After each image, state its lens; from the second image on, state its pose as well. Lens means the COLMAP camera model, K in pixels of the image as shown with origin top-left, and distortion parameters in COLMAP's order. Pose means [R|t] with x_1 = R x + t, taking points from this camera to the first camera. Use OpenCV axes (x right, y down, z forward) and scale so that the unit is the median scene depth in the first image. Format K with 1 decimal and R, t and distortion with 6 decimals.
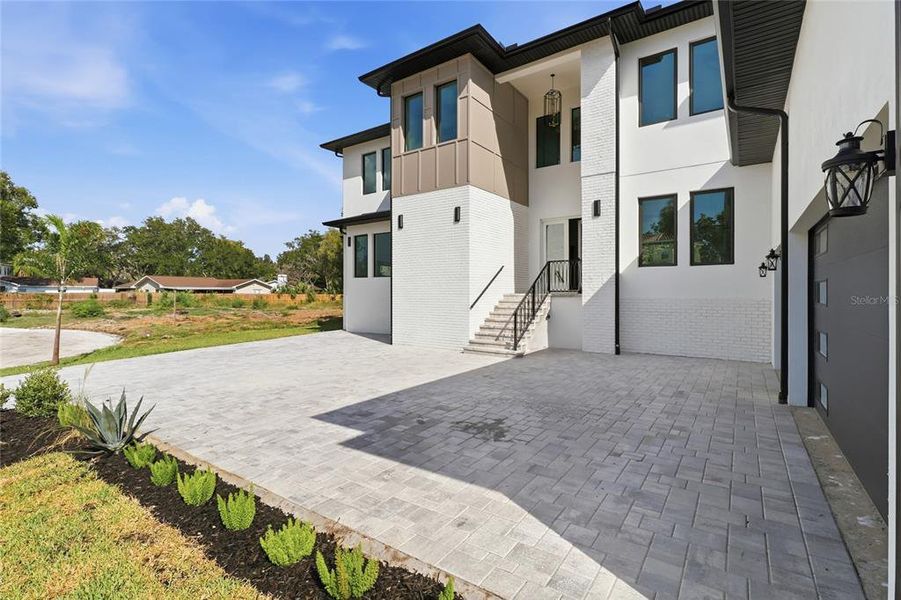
lens RADIAL K [[417.3, 0, 448.9], [0, 417.3, 290.2], [0, 0, 1]] dist [0.003479, -0.000054]
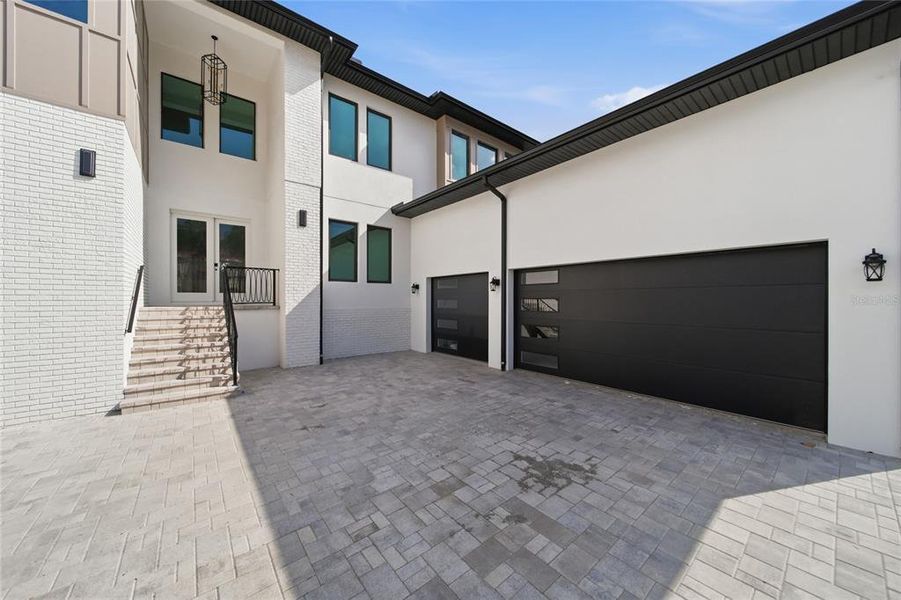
lens RADIAL K [[320.0, 0, 448.6], [0, 320.0, 300.6], [0, 0, 1]] dist [-0.000543, -0.000260]
pose [[0.271403, -0.000438, 0.962466, -0.253558], [-0.002409, 0.999996, 0.001135, -0.005791], [-0.962463, -0.002627, 0.271401, 0.439858]]
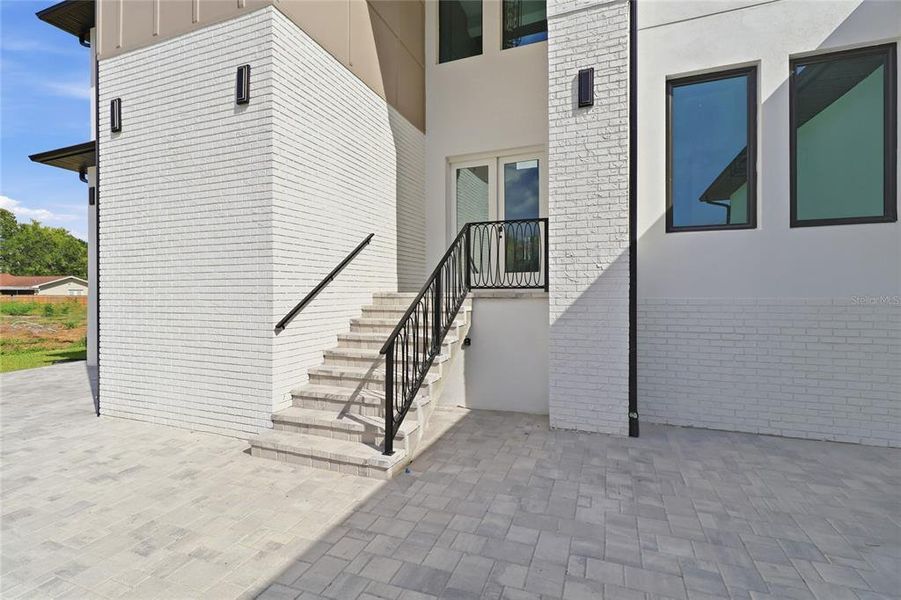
lens RADIAL K [[417.3, 0, 448.9], [0, 417.3, 290.2], [0, 0, 1]] dist [0.003479, -0.000054]
pose [[0.969610, 0.001296, 0.244651, 0.110633], [-0.000487, 0.999994, -0.003365, 0.007685], [-0.244654, 0.003144, 0.969605, 0.585854]]
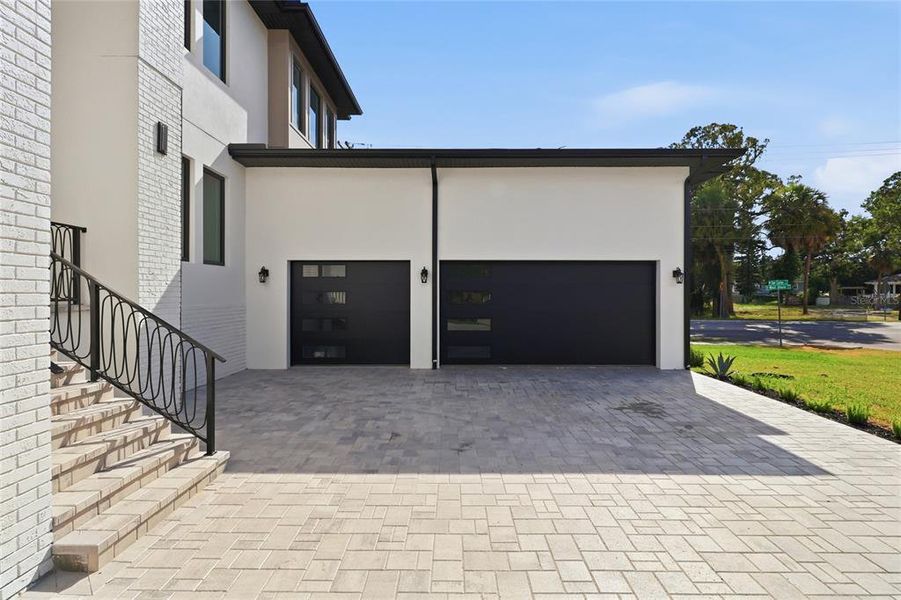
lens RADIAL K [[422.3, 0, 450.1], [0, 422.3, 295.3], [0, 0, 1]] dist [-0.000142, -0.000139]
pose [[-0.575534, -0.003438, 0.817770, -0.262426], [-0.002072, 0.999994, 0.002746, -0.004233], [-0.817775, -0.000114, -0.575538, 0.944634]]
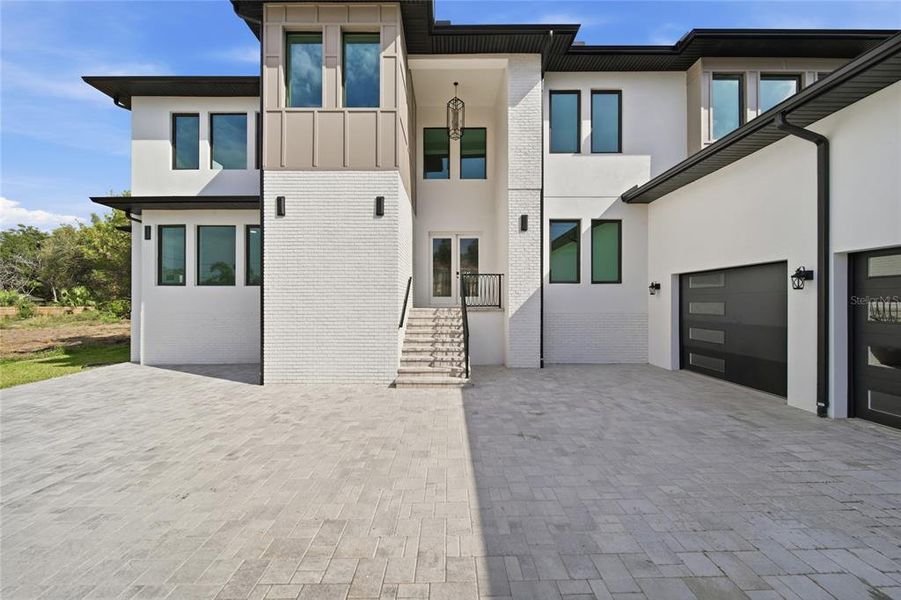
lens RADIAL K [[318.1, 0, 448.2], [0, 318.1, 301.4], [0, 0, 1]] dist [-0.001117, -0.000294]
pose [[0.815194, 0.003103, 0.579180, -0.216763], [-0.002490, 0.999995, -0.001853, -0.006974], [-0.579183, 0.000068, 0.815198, 0.456091]]
